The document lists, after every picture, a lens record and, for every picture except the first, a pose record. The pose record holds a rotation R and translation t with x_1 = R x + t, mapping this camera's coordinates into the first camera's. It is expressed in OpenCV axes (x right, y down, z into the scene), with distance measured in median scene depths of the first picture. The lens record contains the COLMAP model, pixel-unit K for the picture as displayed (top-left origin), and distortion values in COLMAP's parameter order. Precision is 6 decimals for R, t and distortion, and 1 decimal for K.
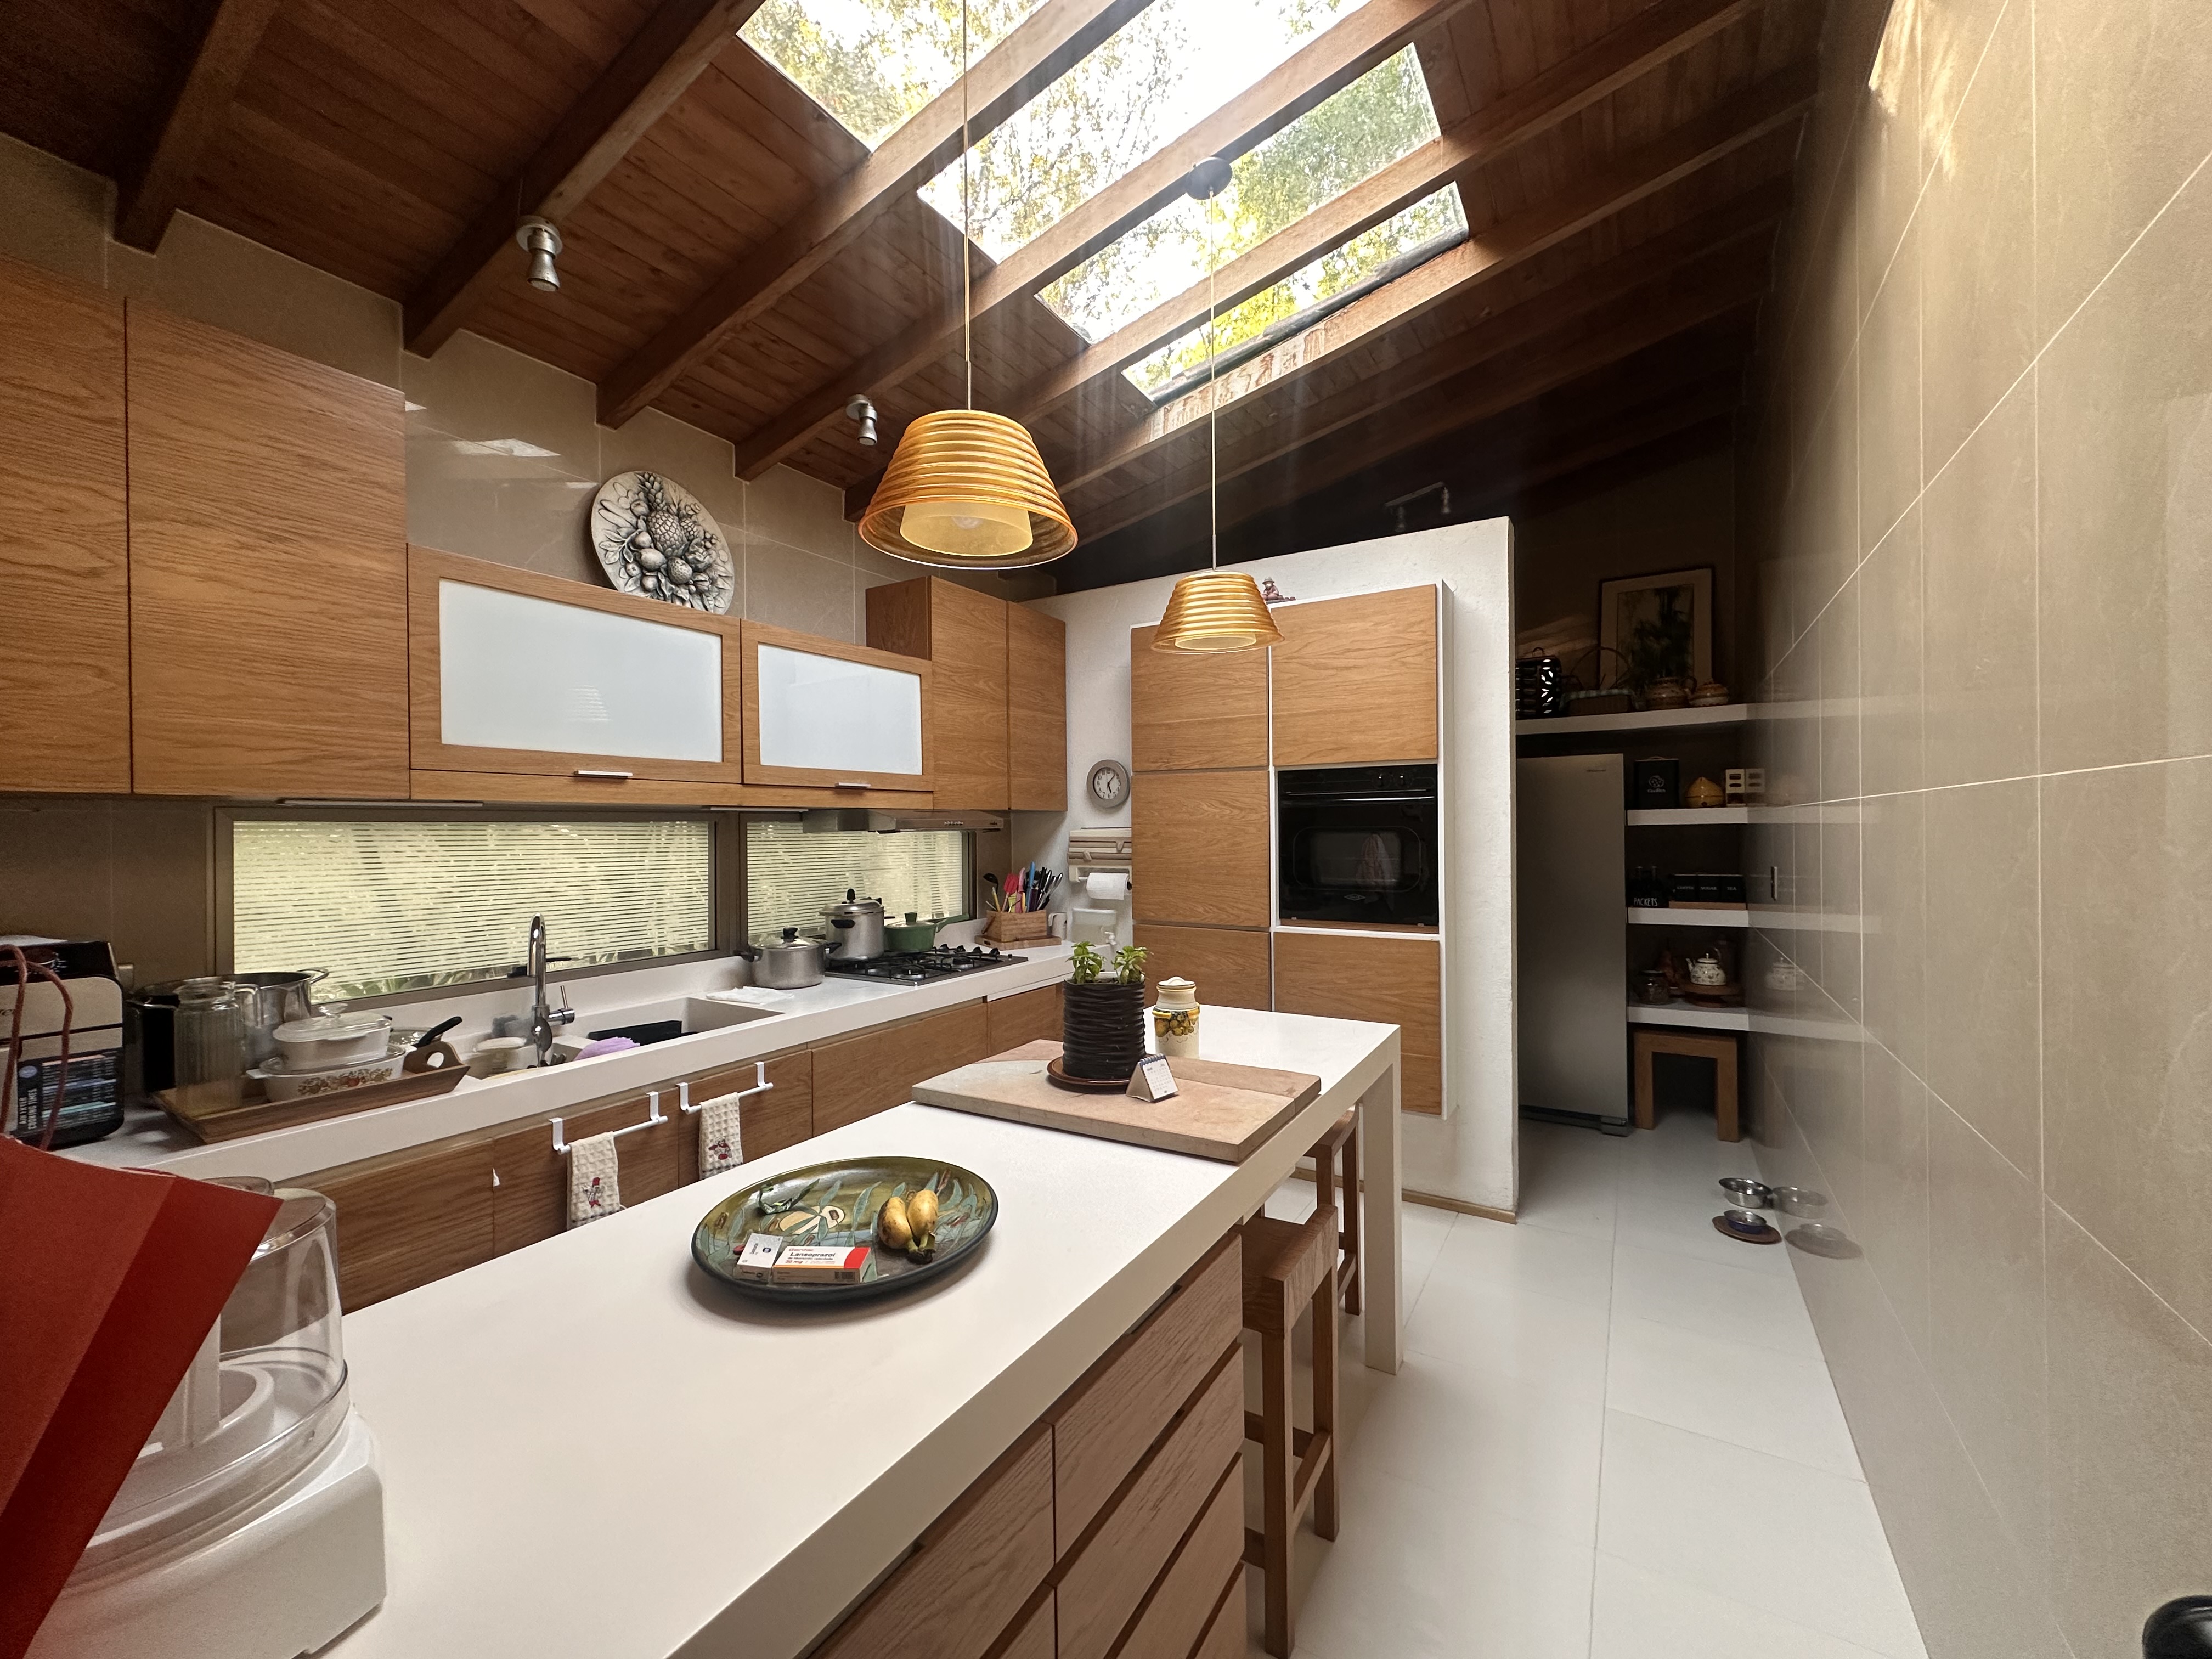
lens RADIAL K [[875.8, 0, 1107.5], [0, 875.8, 834.3], [0, 0, 1]] dist [-0.001081, 0.000218]
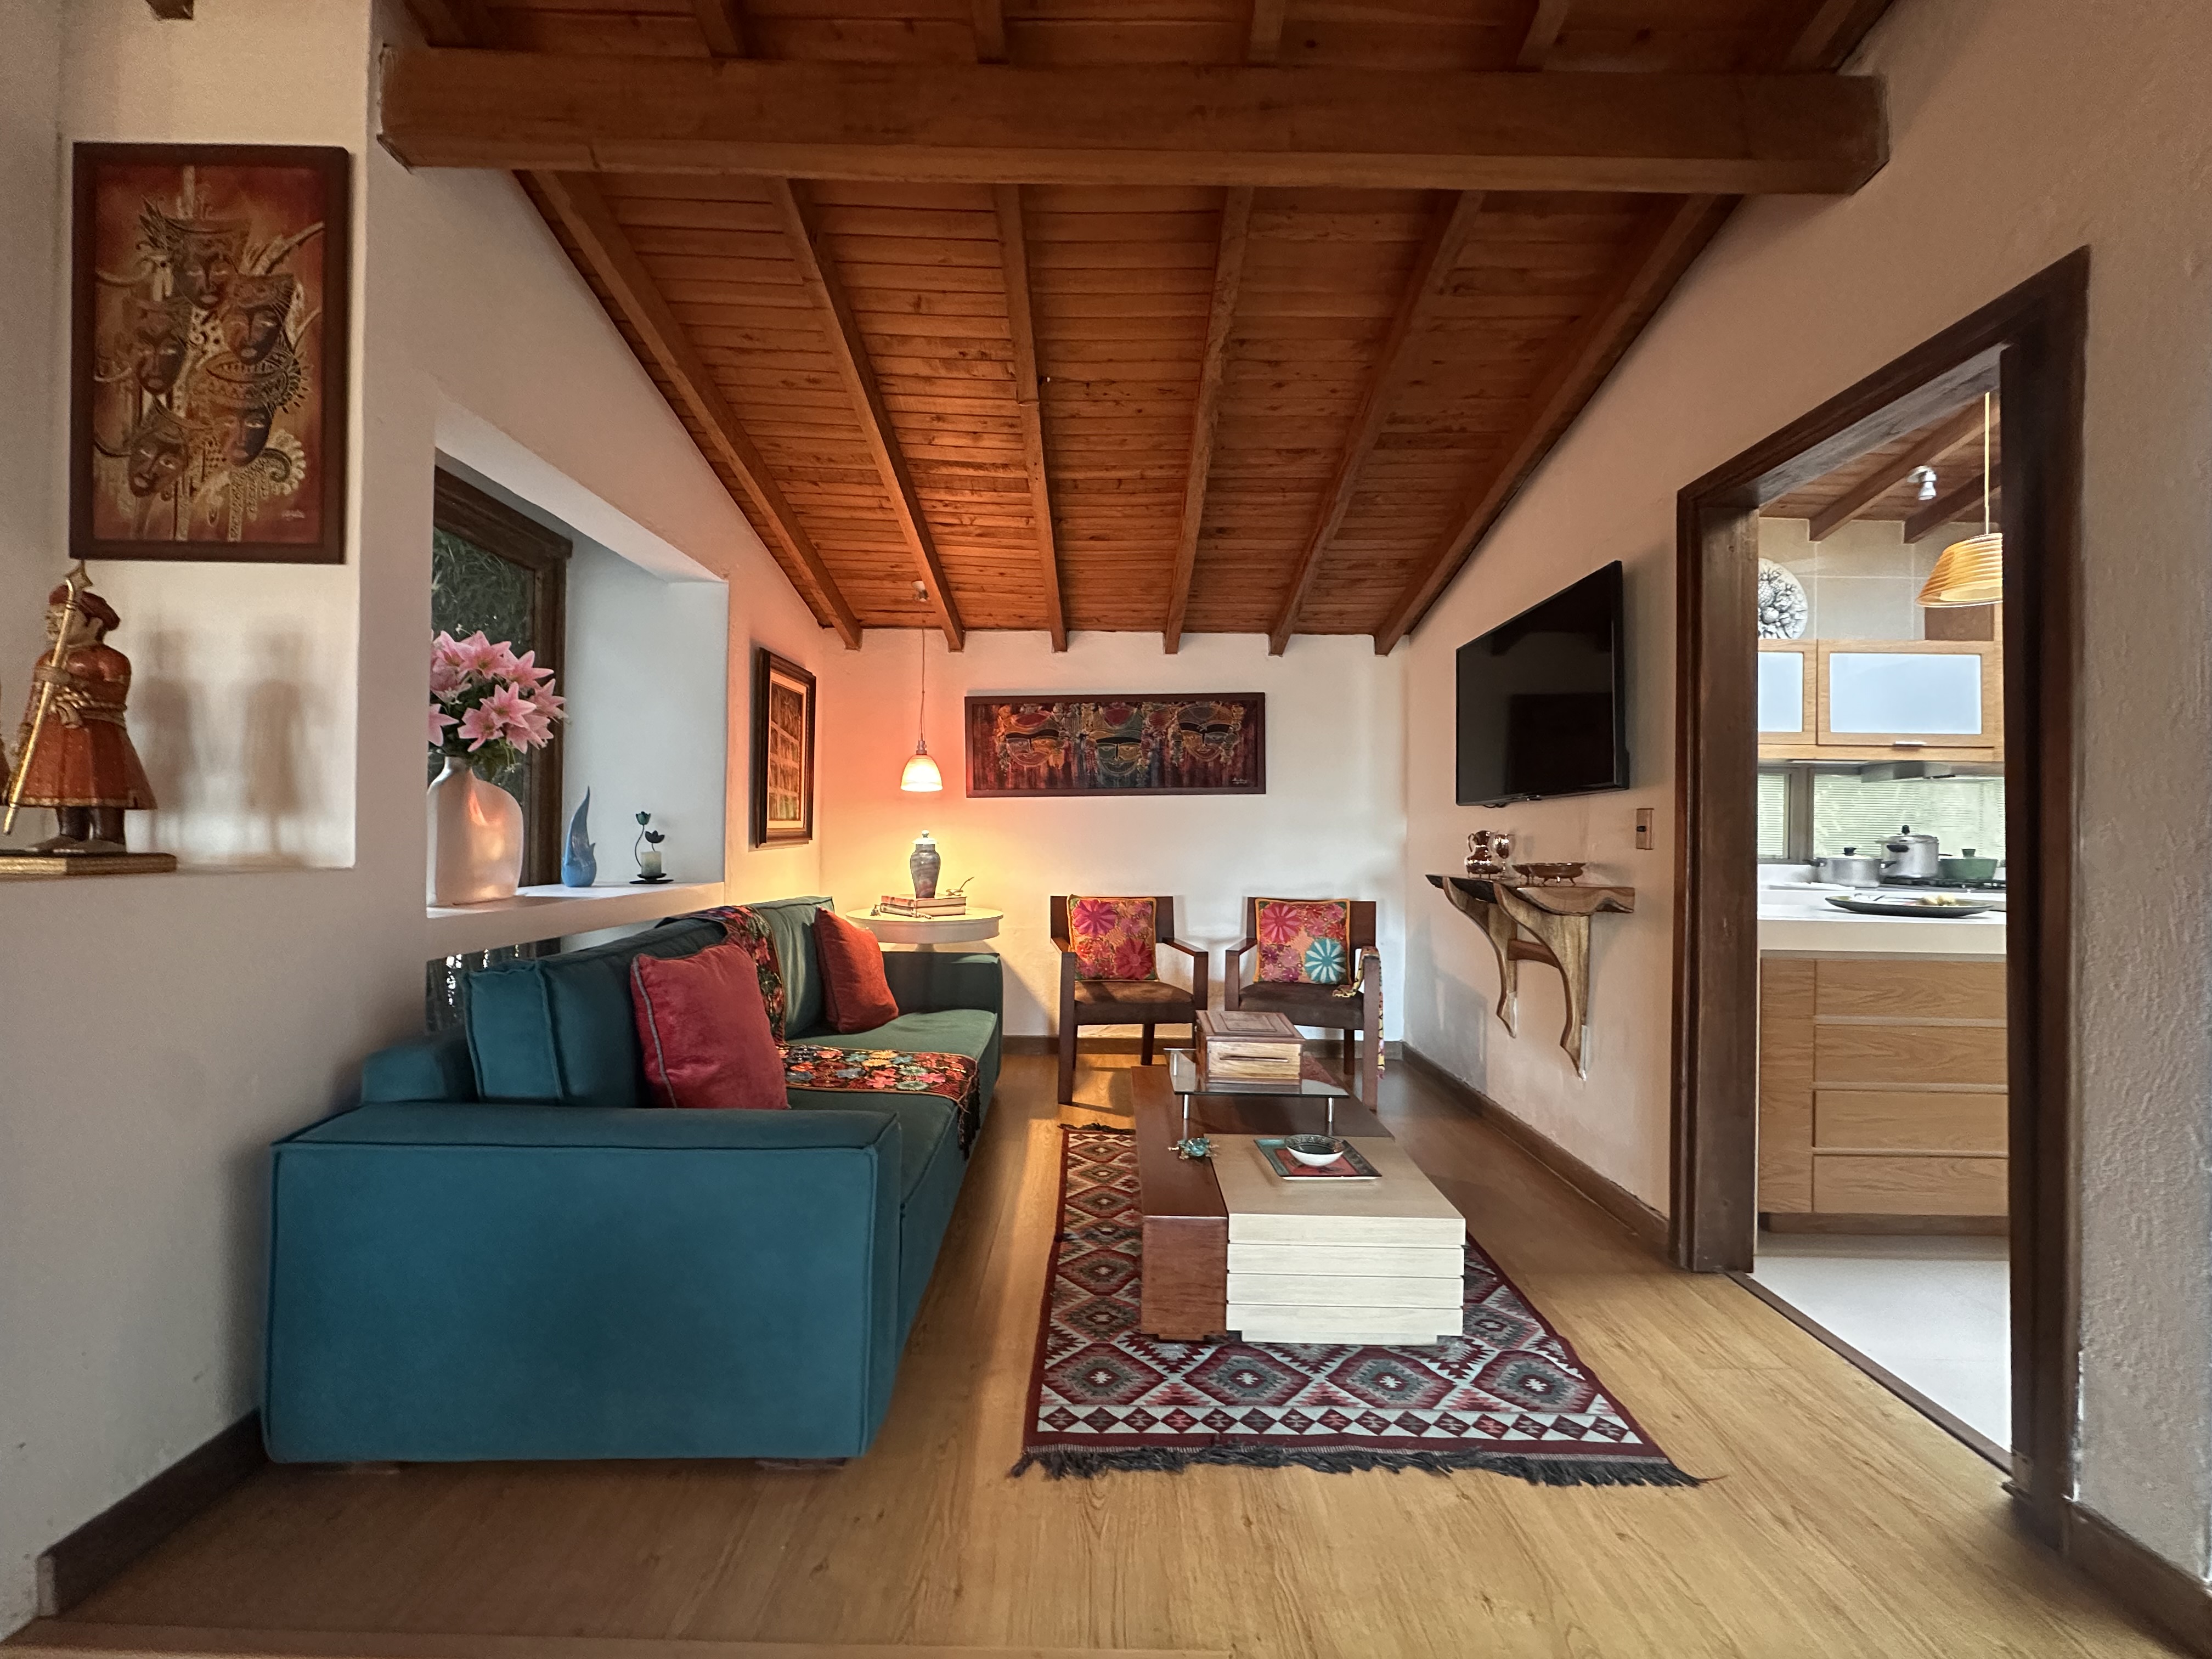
lens RADIAL K [[875.8, 0, 1109.7], [0, 875.8, 833.4], [0, 0, 1]] dist [-0.001081, 0.000218]
pose [[0.521642, 0.009441, -0.853113, 0.230980], [-0.013775, 0.999902, 0.002642, 0.100935], [0.853054, 0.010373, 0.521720, -0.795854]]
